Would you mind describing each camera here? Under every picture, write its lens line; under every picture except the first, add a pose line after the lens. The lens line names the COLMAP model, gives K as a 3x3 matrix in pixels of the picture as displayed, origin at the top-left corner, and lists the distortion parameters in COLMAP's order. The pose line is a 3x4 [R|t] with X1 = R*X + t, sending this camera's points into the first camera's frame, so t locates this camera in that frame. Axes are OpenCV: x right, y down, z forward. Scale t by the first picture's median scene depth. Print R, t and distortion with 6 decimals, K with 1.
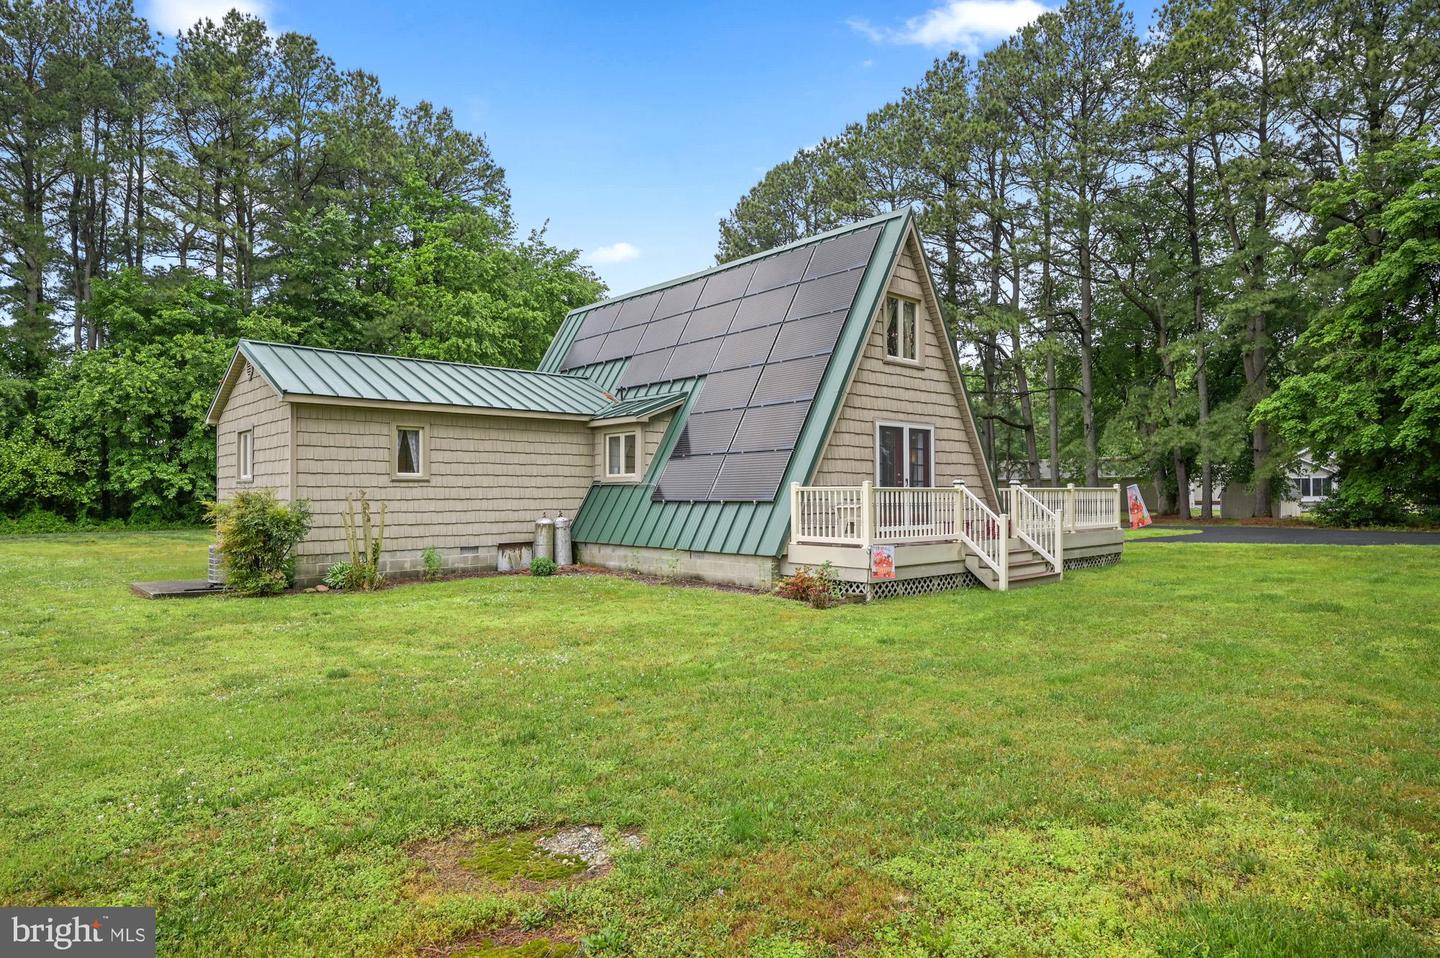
lens RADIAL K [[836.5, 0, 720.0], [0, 836.5, 479.0], [0, 0, 1]] dist [-0.000529, -0.000272]
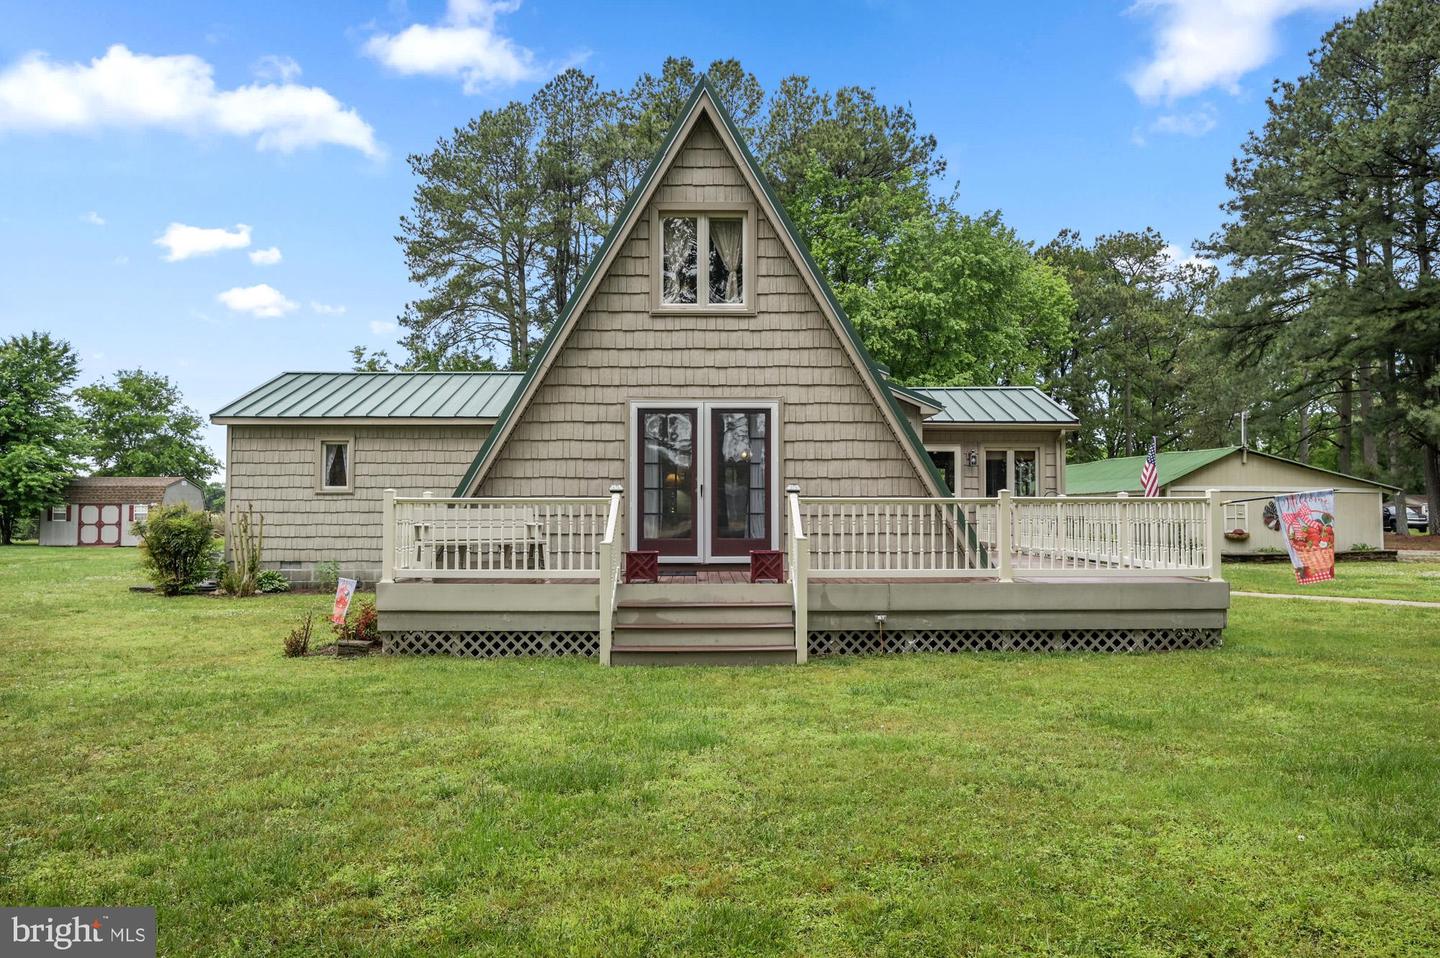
lens RADIAL K [[929.4, 0, 720.0], [0, 929.4, 479.0], [0, 0, 1]] dist [-0.072400, -0.000122]
pose [[0.754356, -0.016409, -0.656260, 0.712148], [0.008796, 0.999850, -0.014890, 0.004624], [0.656406, 0.005460, 0.754388, 0.462667]]
